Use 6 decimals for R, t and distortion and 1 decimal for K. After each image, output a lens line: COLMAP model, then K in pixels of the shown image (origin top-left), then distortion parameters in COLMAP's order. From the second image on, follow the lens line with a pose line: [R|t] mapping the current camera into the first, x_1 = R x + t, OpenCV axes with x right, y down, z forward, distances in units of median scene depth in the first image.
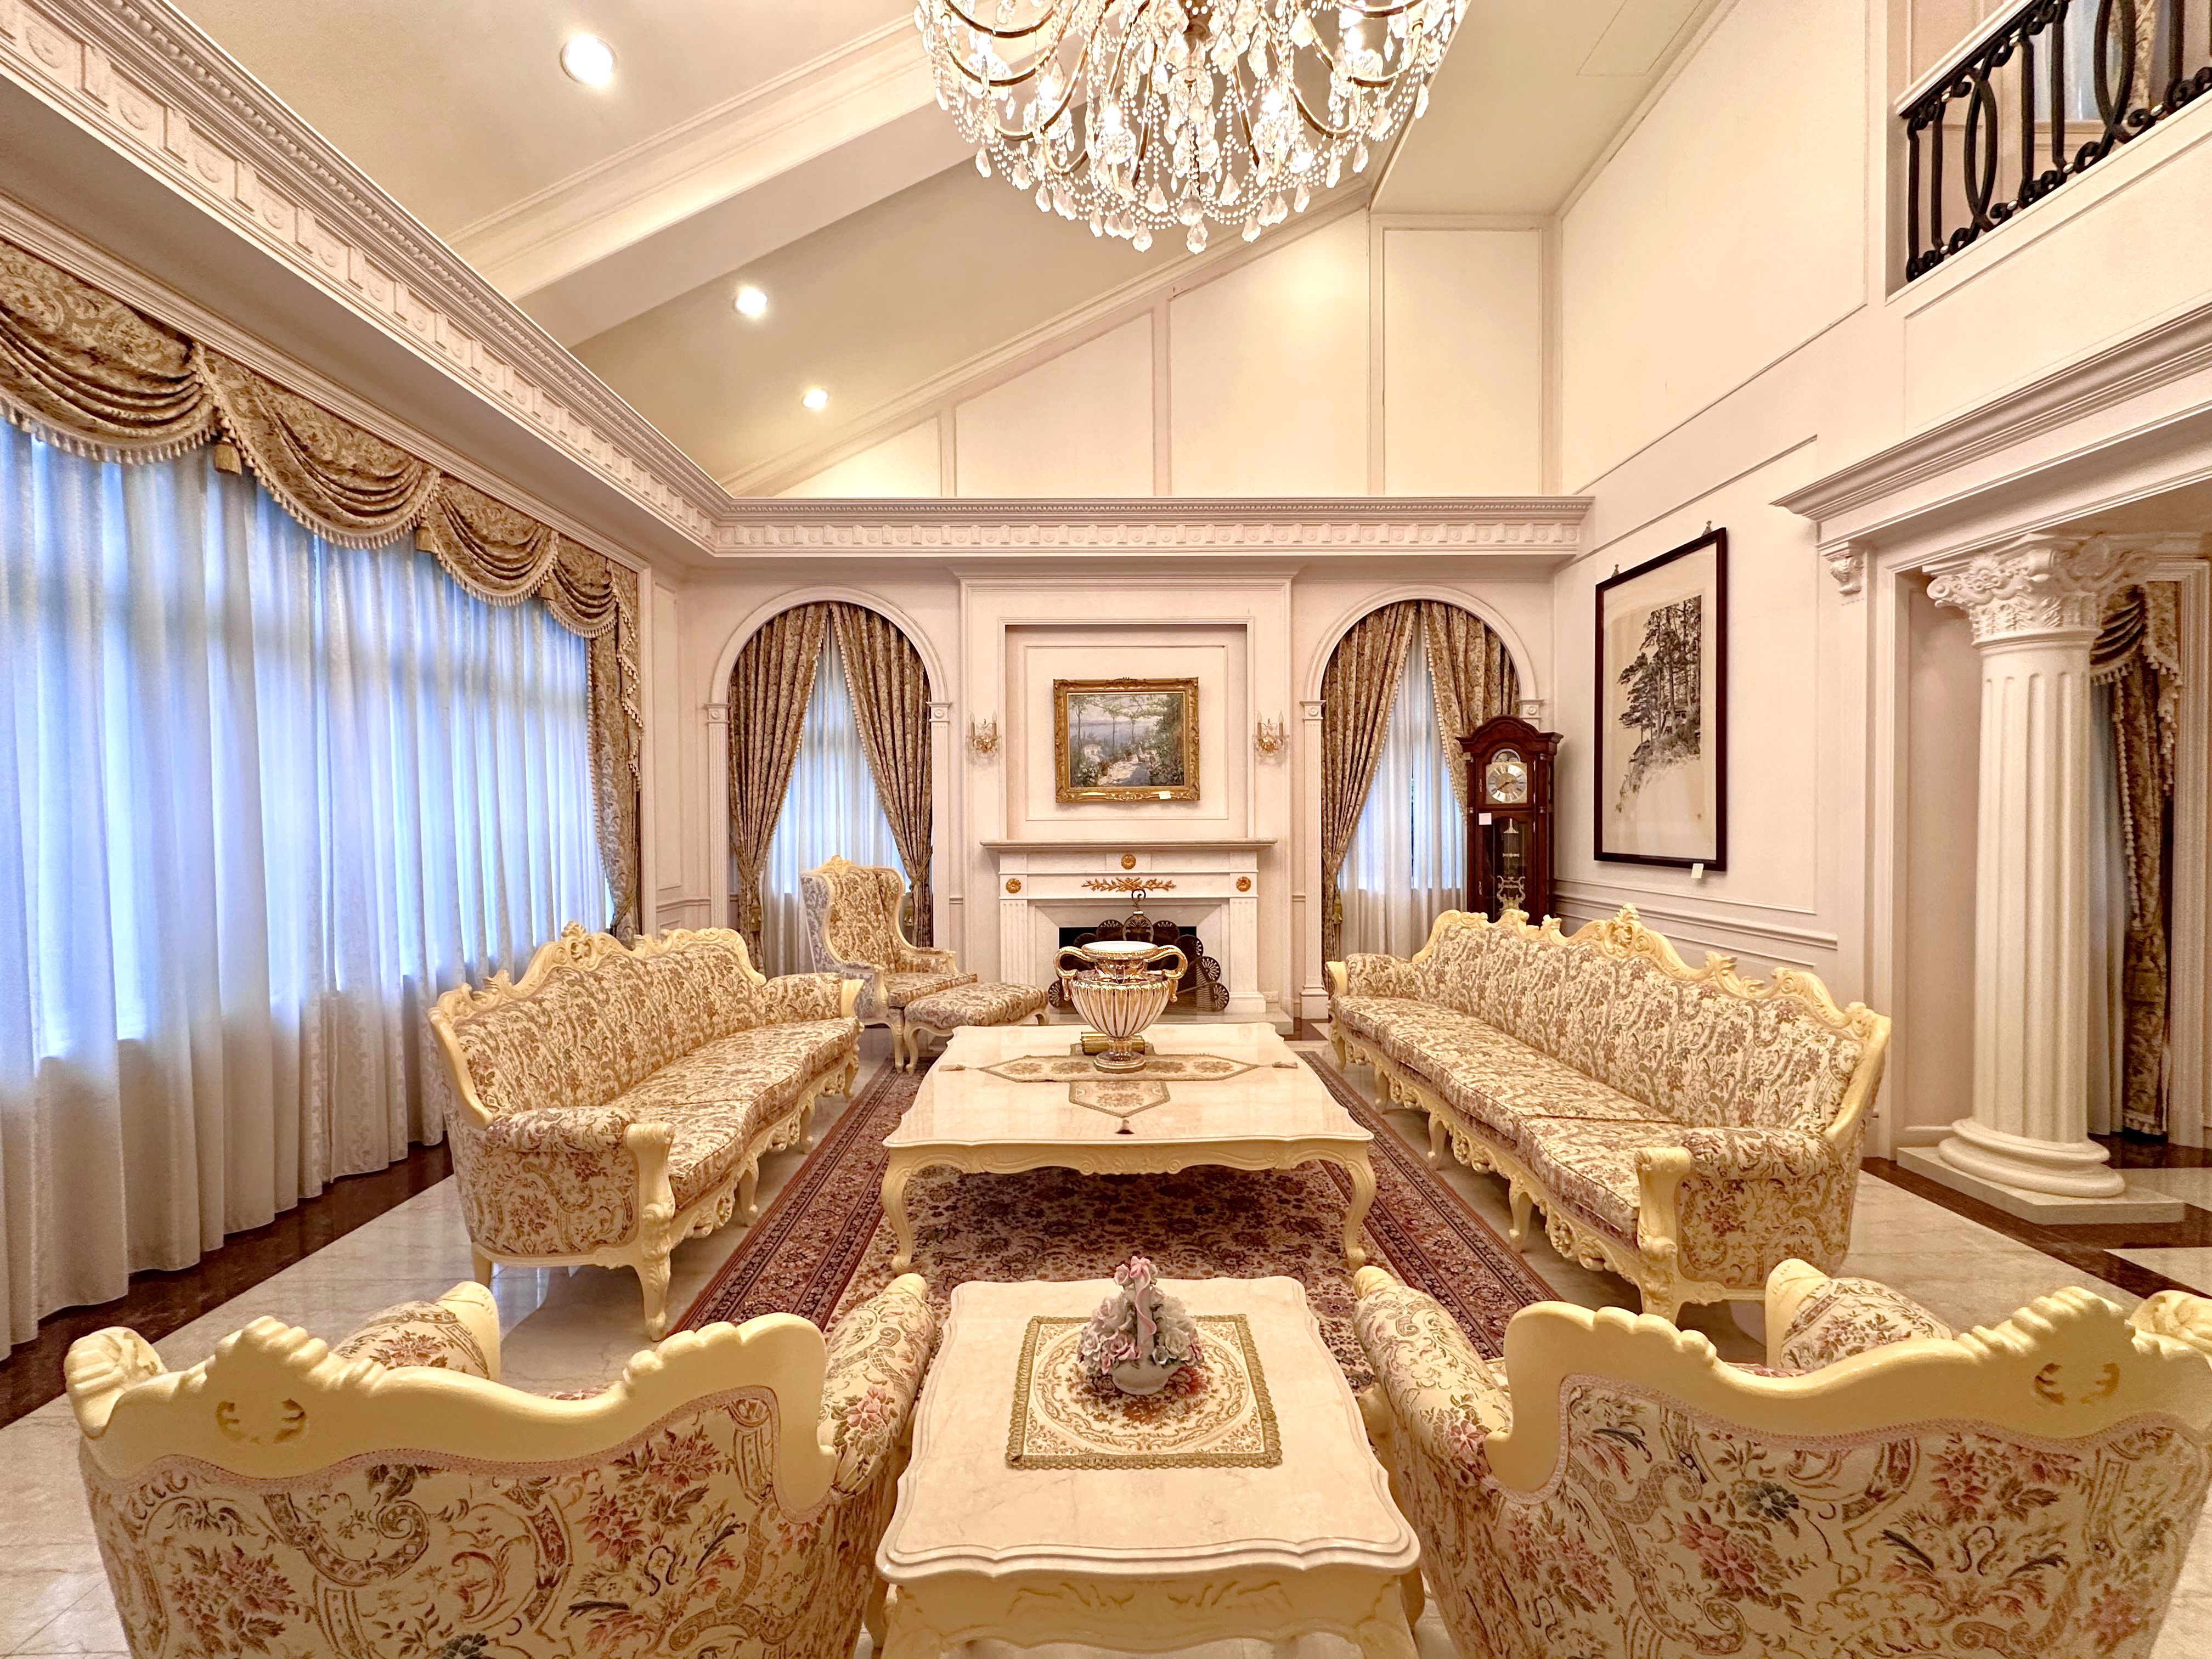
lens RADIAL K [[884.0, 0, 1106.0], [0, 884.0, 829.5], [0, 0, 1]] dist [-0.002193, -0.000118]
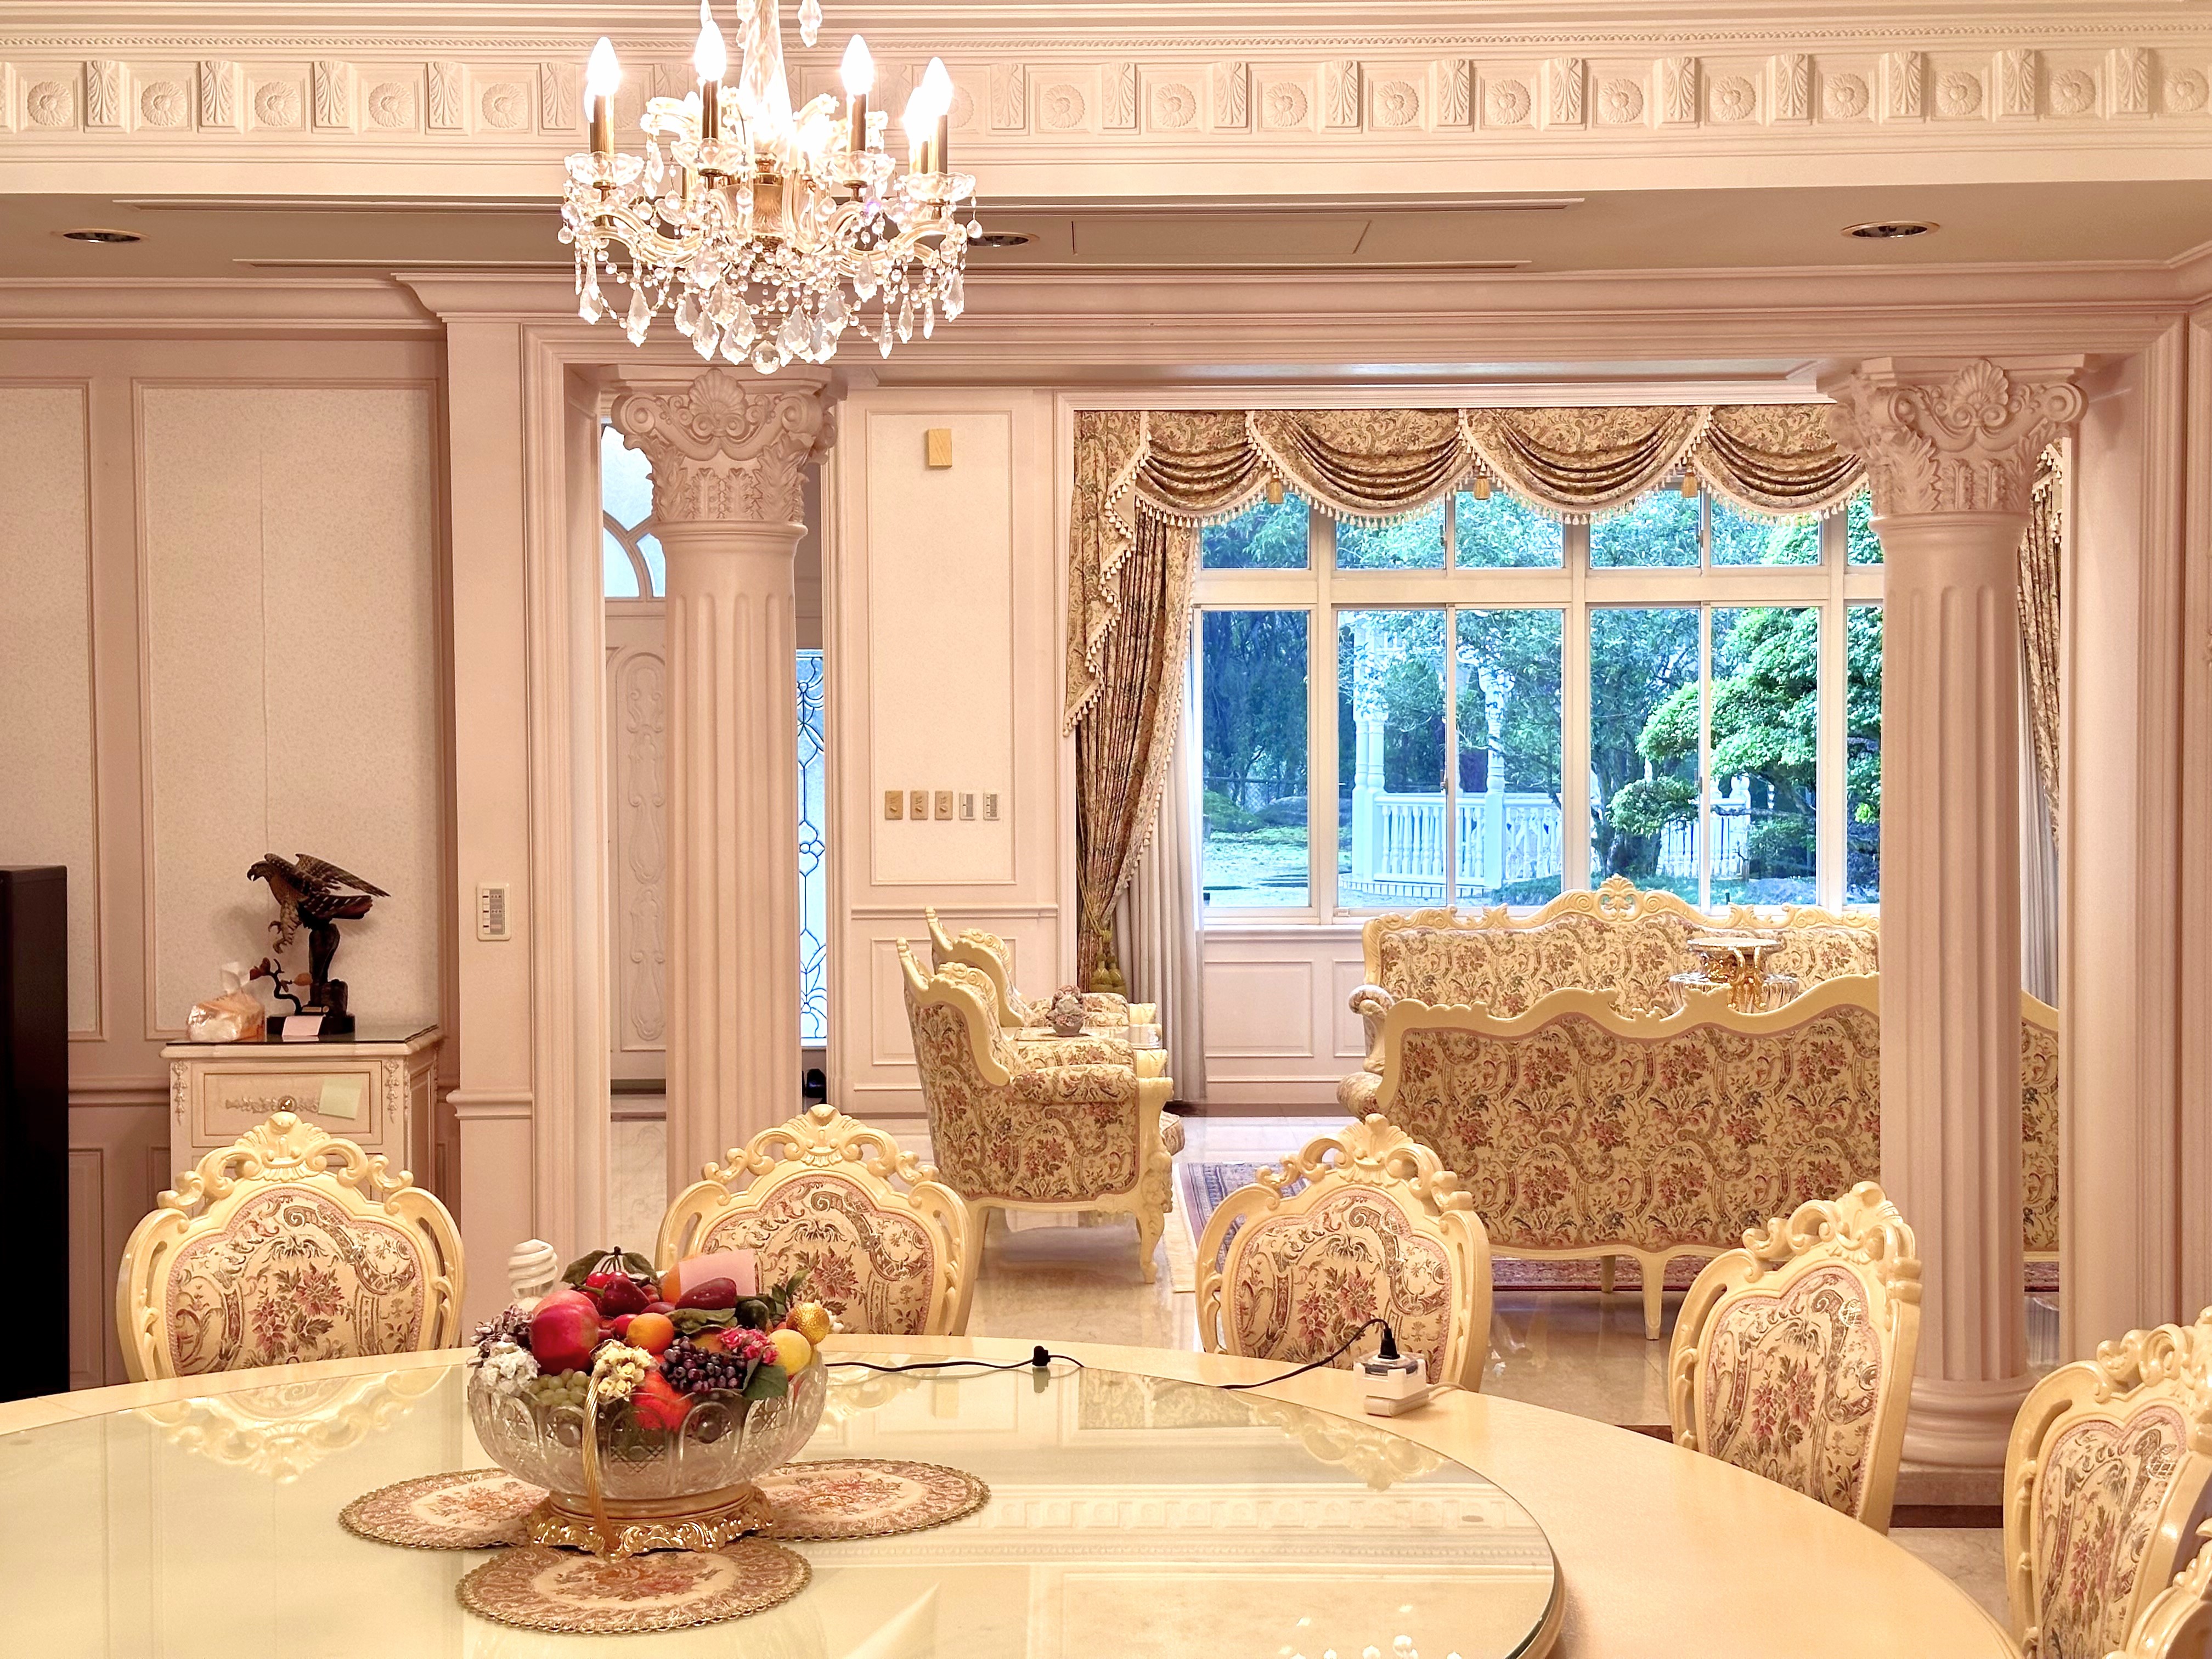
lens RADIAL K [[3091.1, 0, 1106.0], [0, 3091.1, 829.5], [0, 0, 1]] dist [0.145569, -0.005917]
pose [[-0.016895, 0.039686, -0.999069, 1.705193], [-0.008870, 0.999167, 0.039839, -0.049657], [0.999818, 0.009534, -0.016529, 0.260677]]
